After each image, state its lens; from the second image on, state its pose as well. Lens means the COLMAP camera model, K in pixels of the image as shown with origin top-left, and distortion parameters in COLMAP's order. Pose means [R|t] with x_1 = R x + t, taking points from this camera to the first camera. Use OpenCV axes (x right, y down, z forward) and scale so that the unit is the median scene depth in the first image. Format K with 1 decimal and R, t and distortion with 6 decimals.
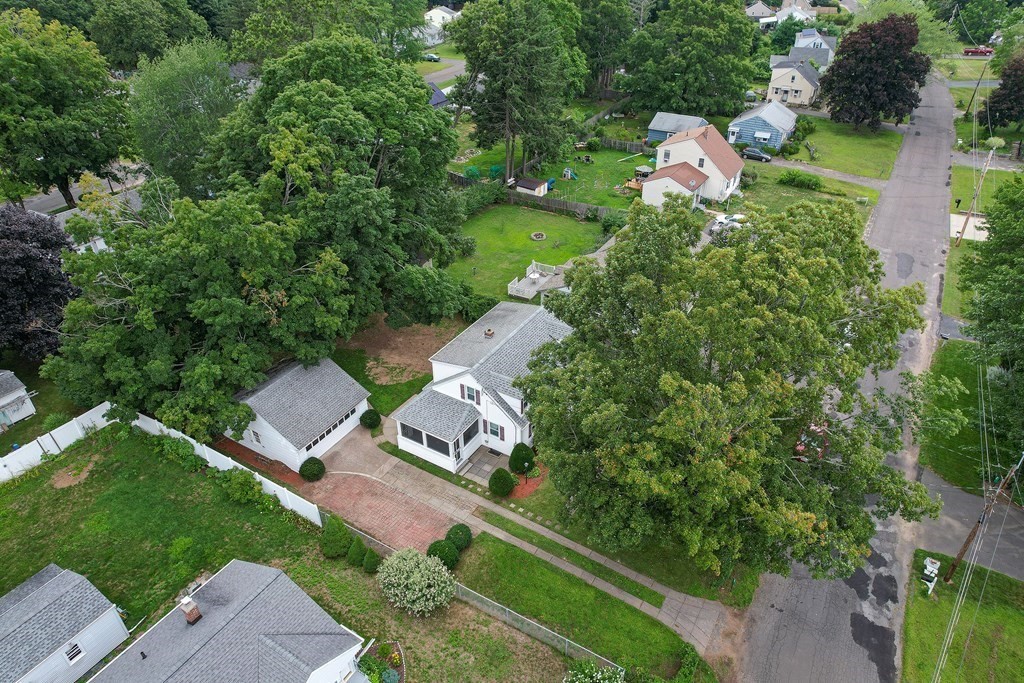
lens RADIAL K [[663.3, 0, 512.0], [0, 663.3, 341.5], [0, 0, 1]] dist [-0.081066, 0.073147]
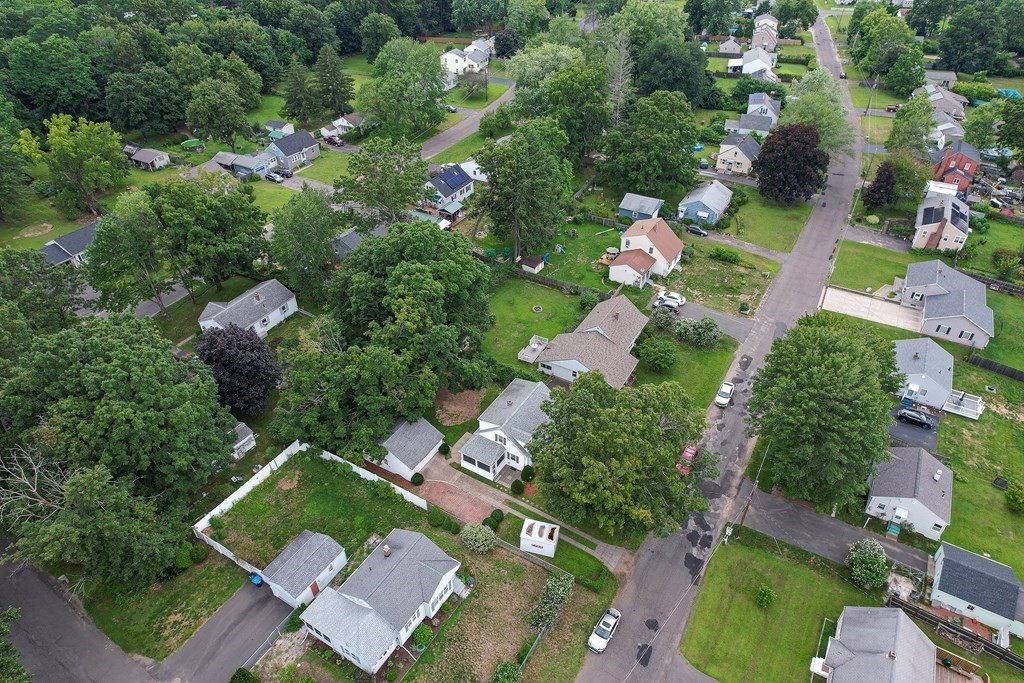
lens RADIAL K [[646.7, 0, 512.0], [0, 646.7, 341.5], [0, 0, 1]] dist [-0.044221, -0.000401]
pose [[1.000000, -0.000288, -0.000765, -0.028353], [0.000334, 0.998161, 0.060615, -0.304555], [0.000746, -0.060616, 0.998161, -0.805018]]
